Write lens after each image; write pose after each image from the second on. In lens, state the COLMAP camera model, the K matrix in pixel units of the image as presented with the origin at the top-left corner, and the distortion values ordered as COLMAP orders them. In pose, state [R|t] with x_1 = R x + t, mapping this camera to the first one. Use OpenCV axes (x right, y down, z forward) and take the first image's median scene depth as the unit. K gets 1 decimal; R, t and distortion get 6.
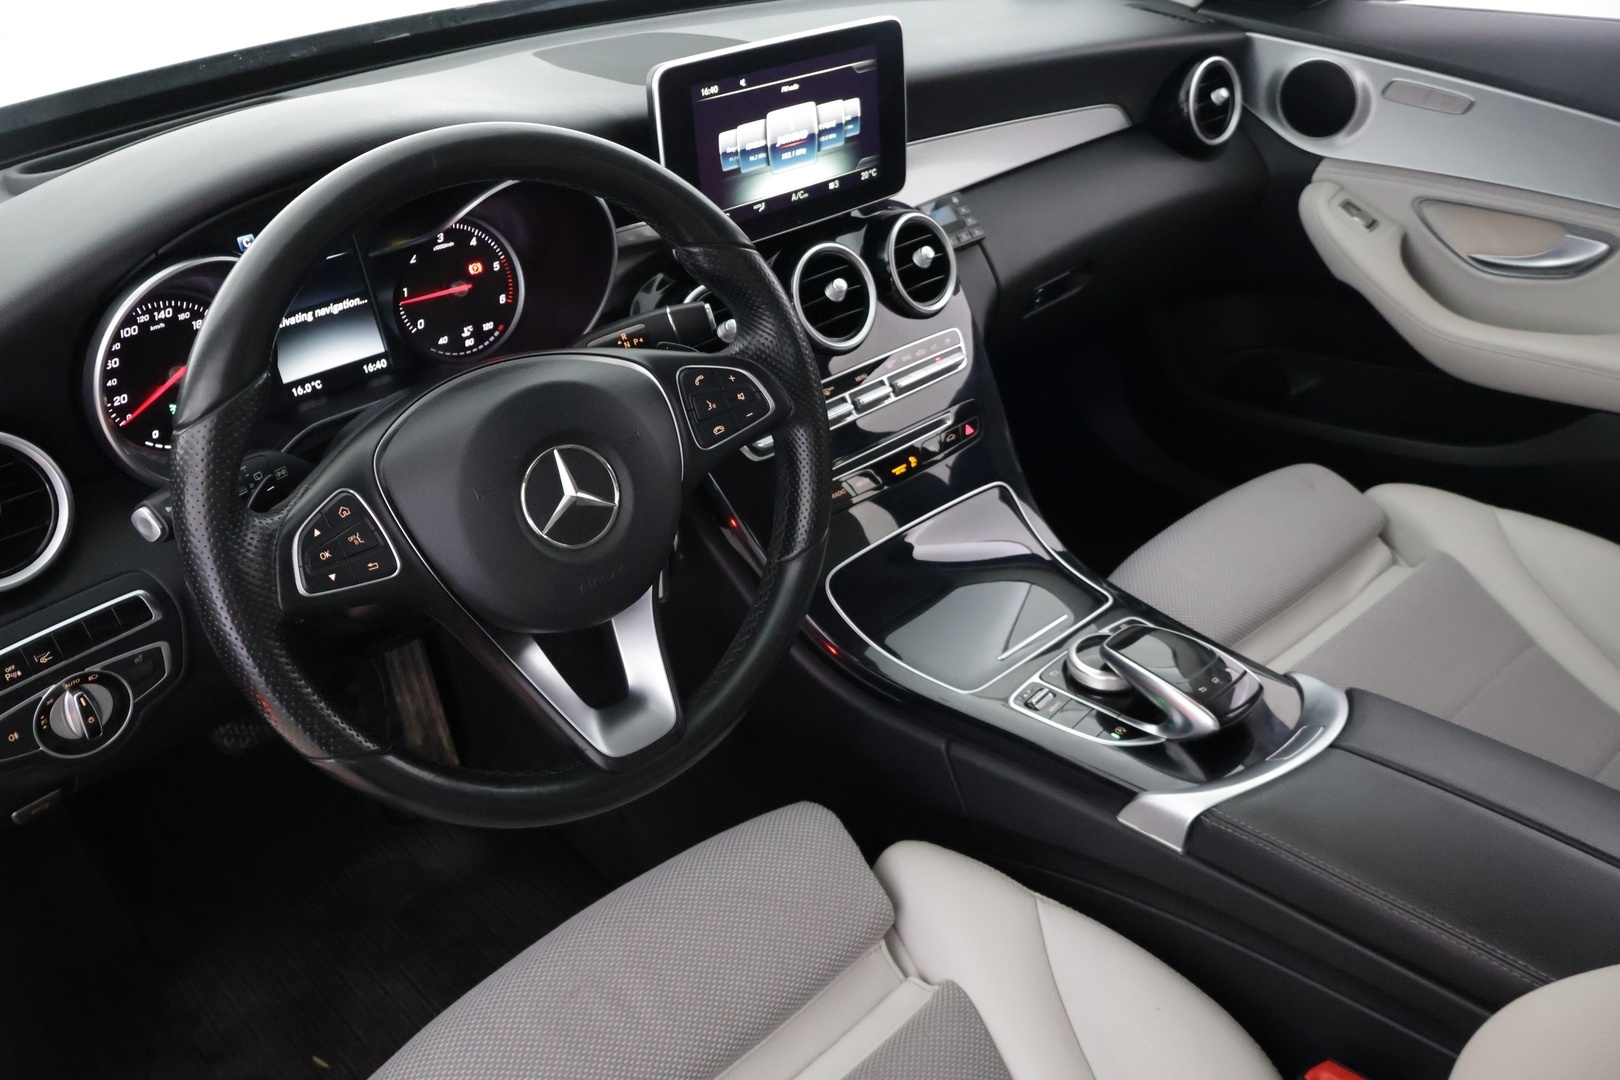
lens RADIAL K [[1329.9, 0, 808.5], [0, 1329.9, 534.2], [0, 0, 1]] dist [-0.013657, 0.011838]
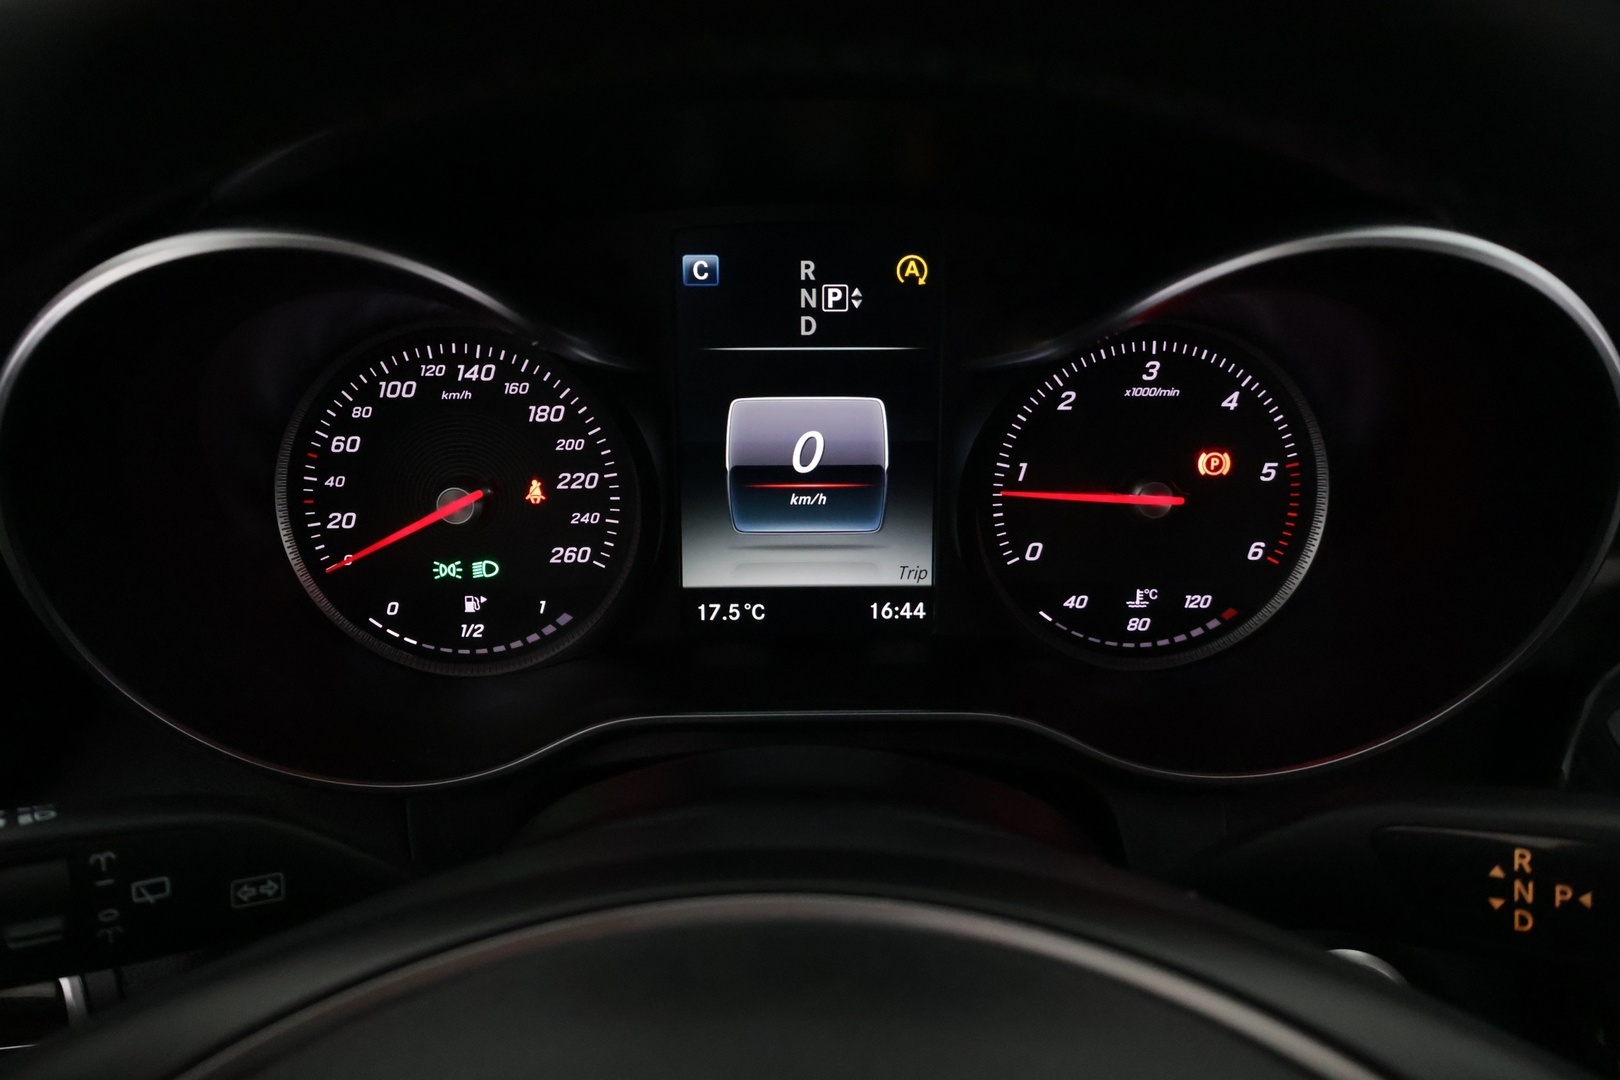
lens RADIAL K [[1329.9, 0, 808.5], [0, 1329.9, 534.2], [0, 0, 1]] dist [-0.013657, 0.011838]
pose [[0.753286, 0.306247, -0.582043, -0.099261], [-0.365550, 0.930644, 0.016568, -0.139553], [0.546749, 0.200286, 0.812989, 0.598173]]
